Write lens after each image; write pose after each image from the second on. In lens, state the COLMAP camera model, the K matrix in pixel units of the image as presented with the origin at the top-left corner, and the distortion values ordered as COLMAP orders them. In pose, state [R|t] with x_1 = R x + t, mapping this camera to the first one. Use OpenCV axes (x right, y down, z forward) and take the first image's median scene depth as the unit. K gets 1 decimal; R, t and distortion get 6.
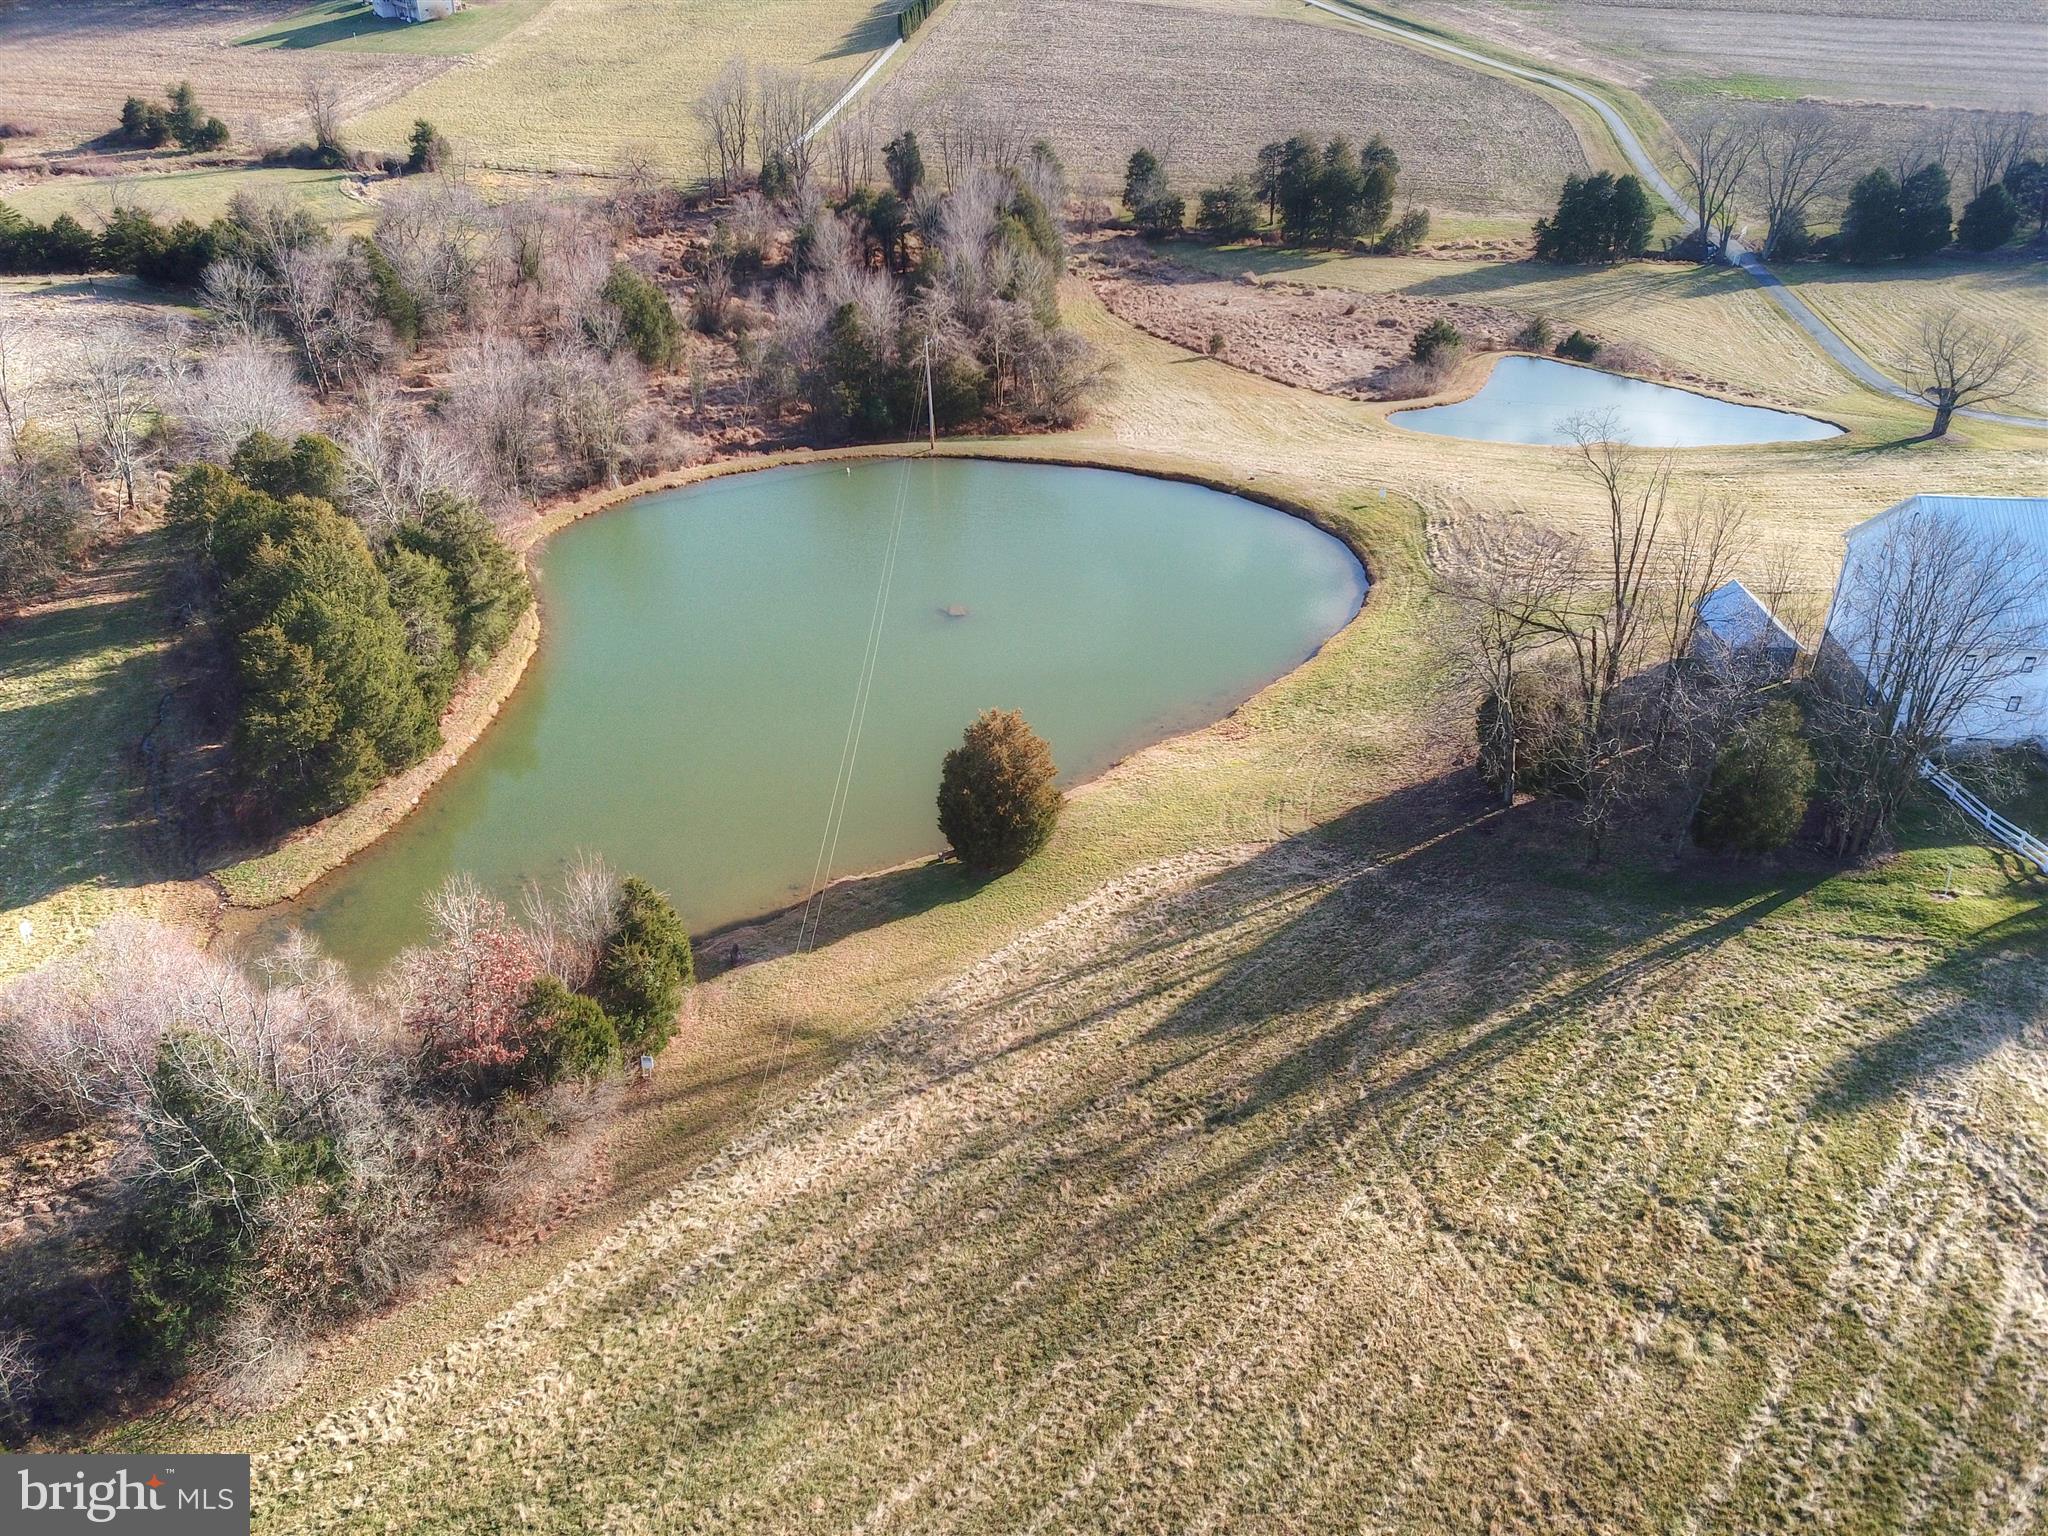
lens RADIAL K [[1573.0, 0, 1074.5], [0, 1573.0, 761.4], [0, 0, 1]] dist [0.007032, 0.000751]
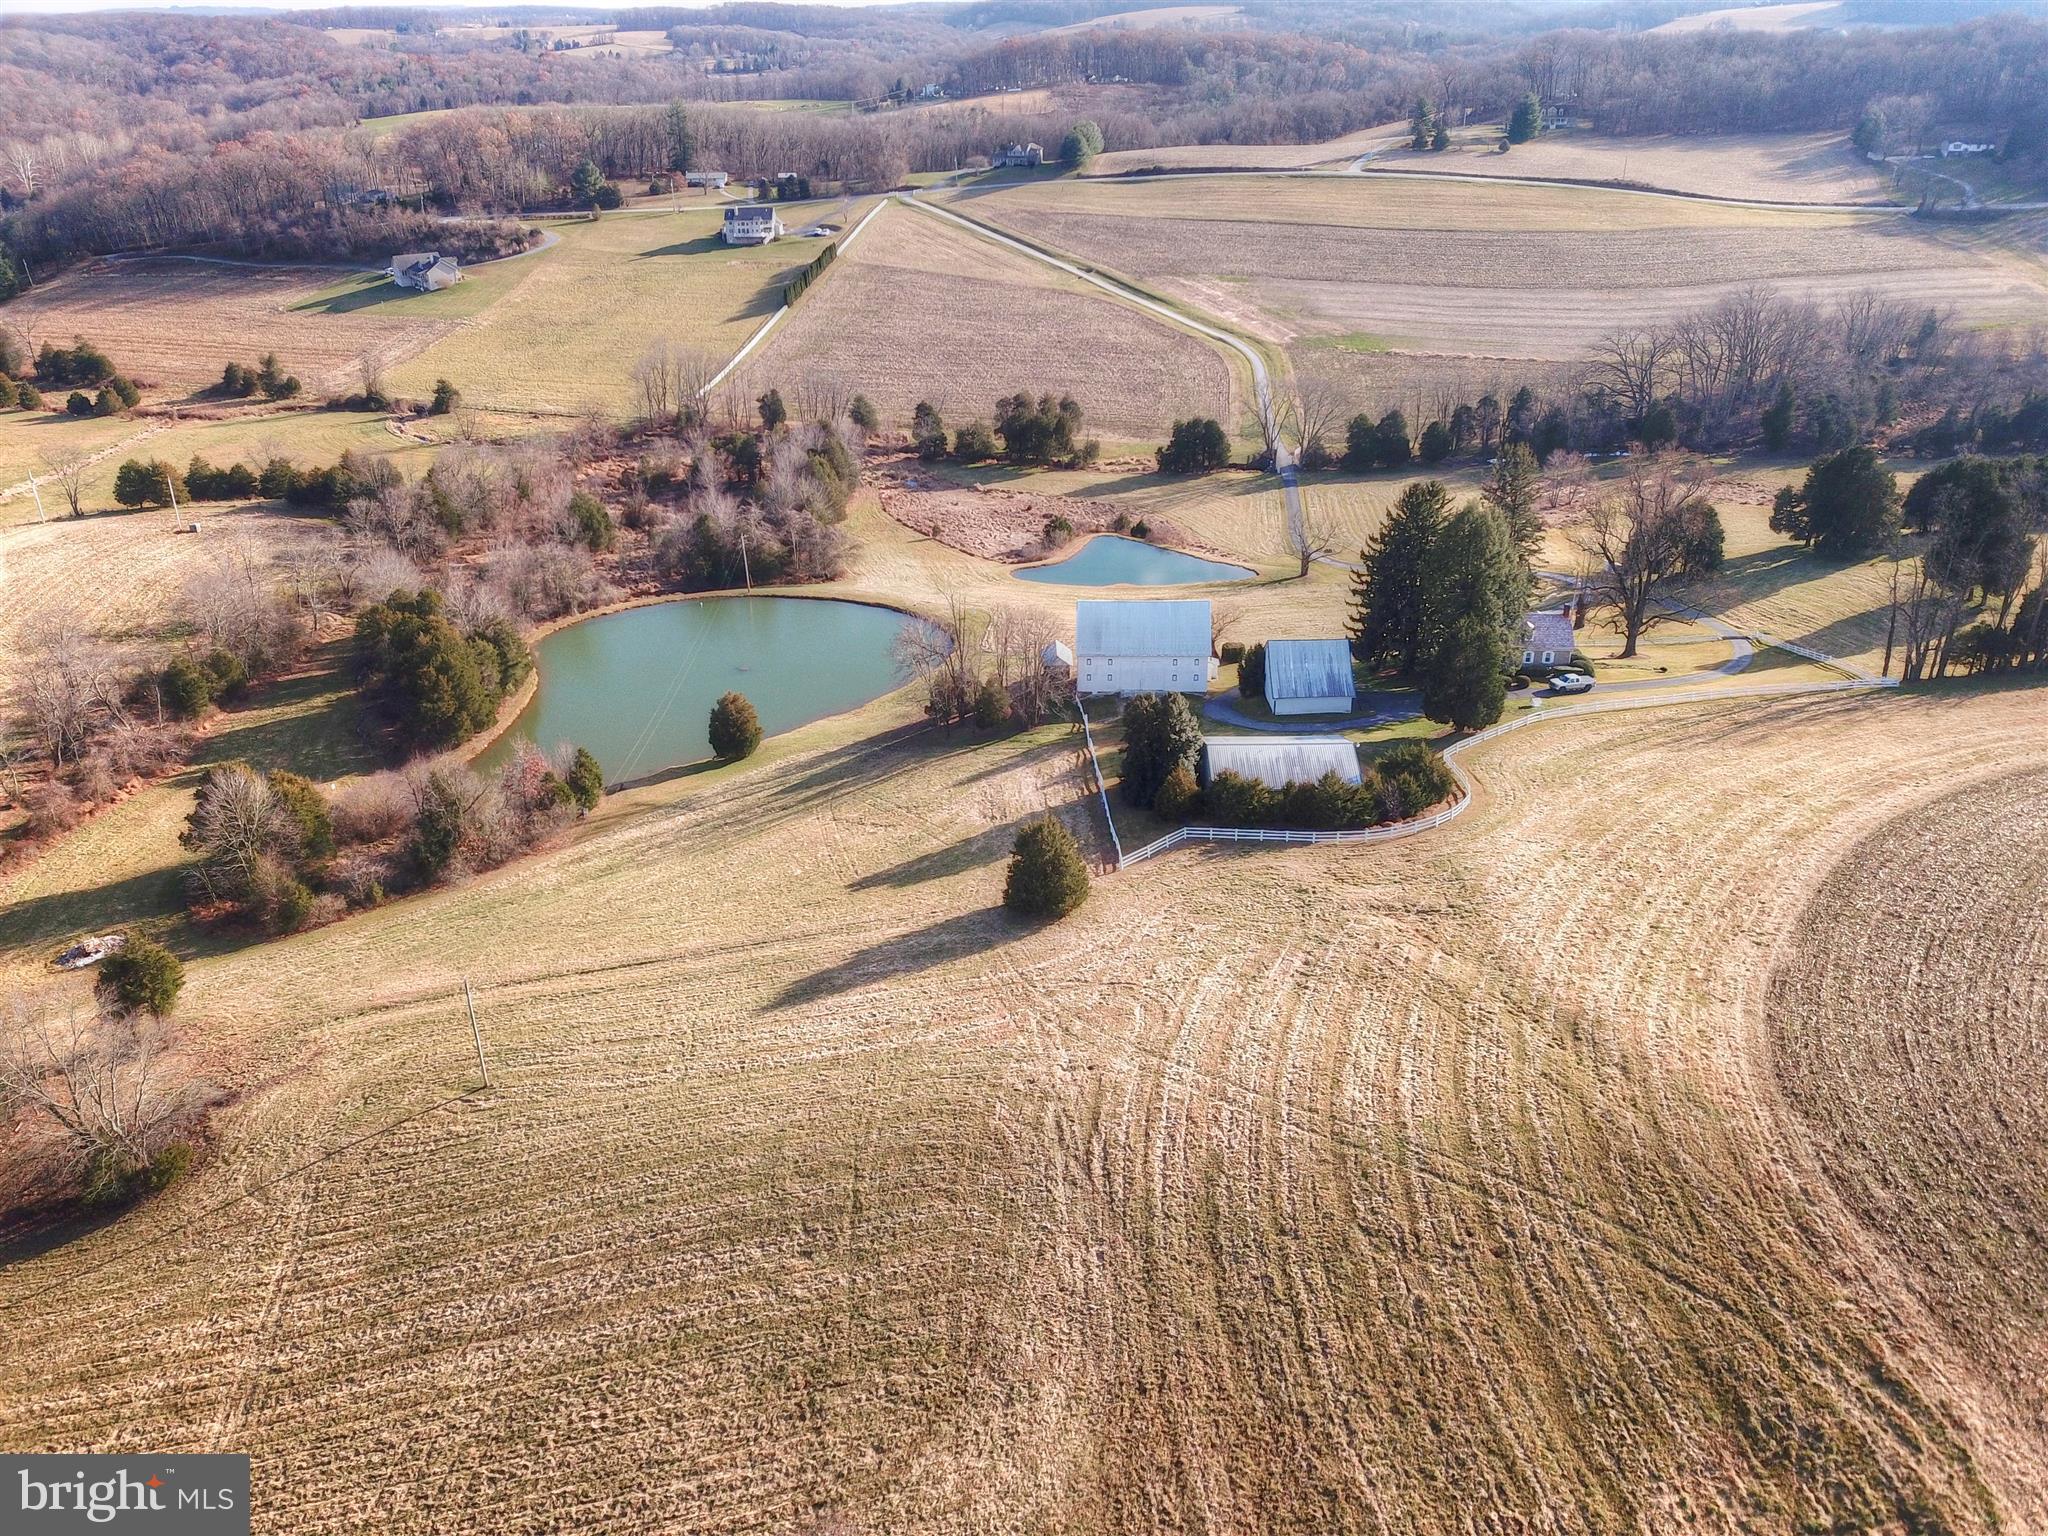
lens RADIAL K [[1557.4, 0, 1024.0], [0, 1557.4, 768.0], [0, 0, 1]] dist [0.034163, -0.028219]
pose [[0.999839, -0.017841, -0.002043, 0.167745], [0.017576, 0.995567, -0.092401, 0.129795], [0.003683, 0.092350, 0.995720, -0.575373]]
